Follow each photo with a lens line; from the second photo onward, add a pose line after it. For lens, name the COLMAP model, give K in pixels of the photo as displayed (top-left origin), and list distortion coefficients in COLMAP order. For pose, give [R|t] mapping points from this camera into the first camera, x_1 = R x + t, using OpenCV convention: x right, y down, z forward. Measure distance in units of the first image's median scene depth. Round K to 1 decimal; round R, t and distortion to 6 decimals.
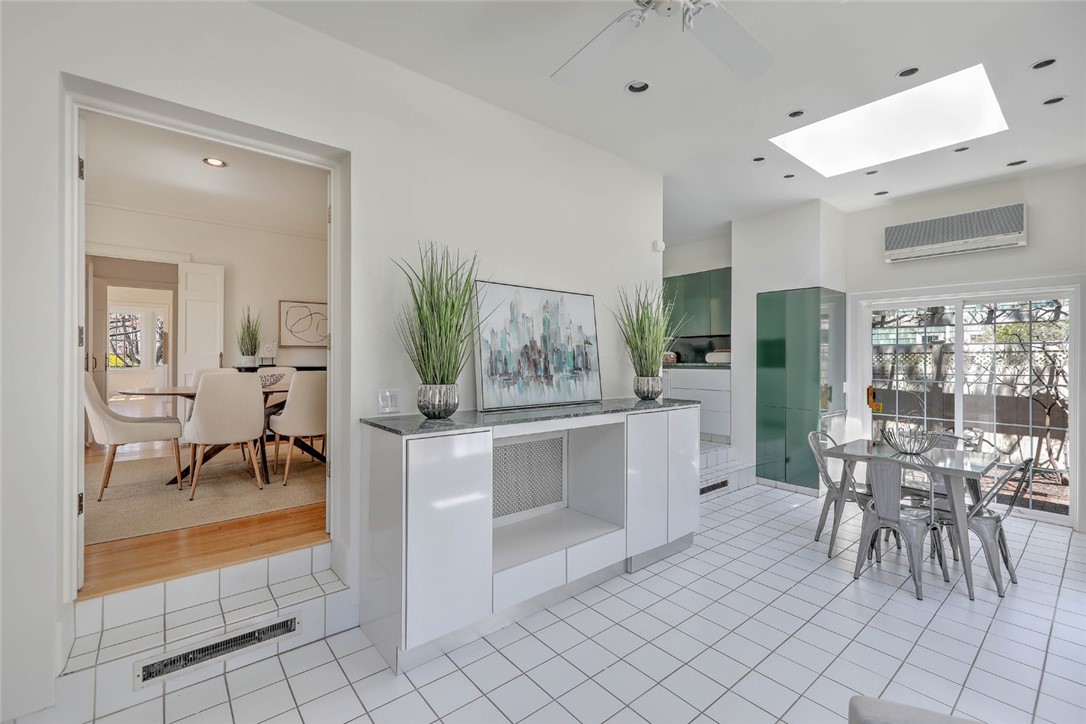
lens RADIAL K [[462.6, 0, 535.5], [0, 462.6, 358.7], [0, 0, 1]] dist [0.013660, 0.000103]
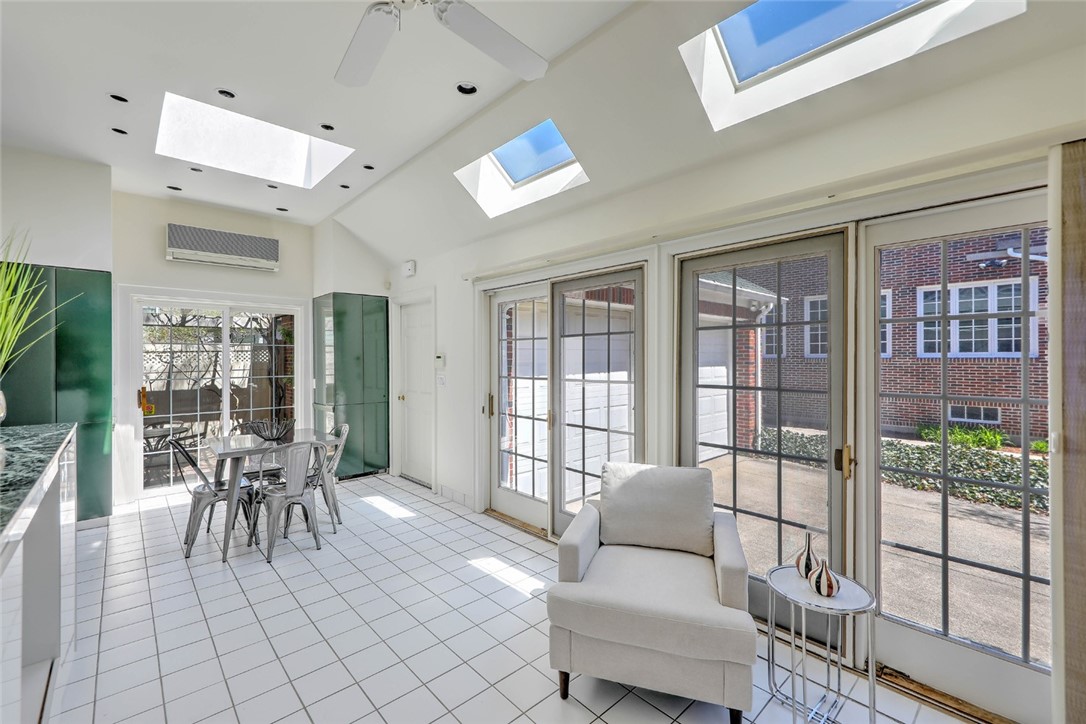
lens RADIAL K [[462.6, 0, 536.0], [0, 462.6, 358.6], [0, 0, 1]] dist [0.013660, 0.000103]
pose [[-0.048532, -0.004308, 0.998812, -0.304276], [0.003822, 0.999983, 0.004499, 0.001067], [-0.998814, 0.004036, -0.048514, 0.327157]]
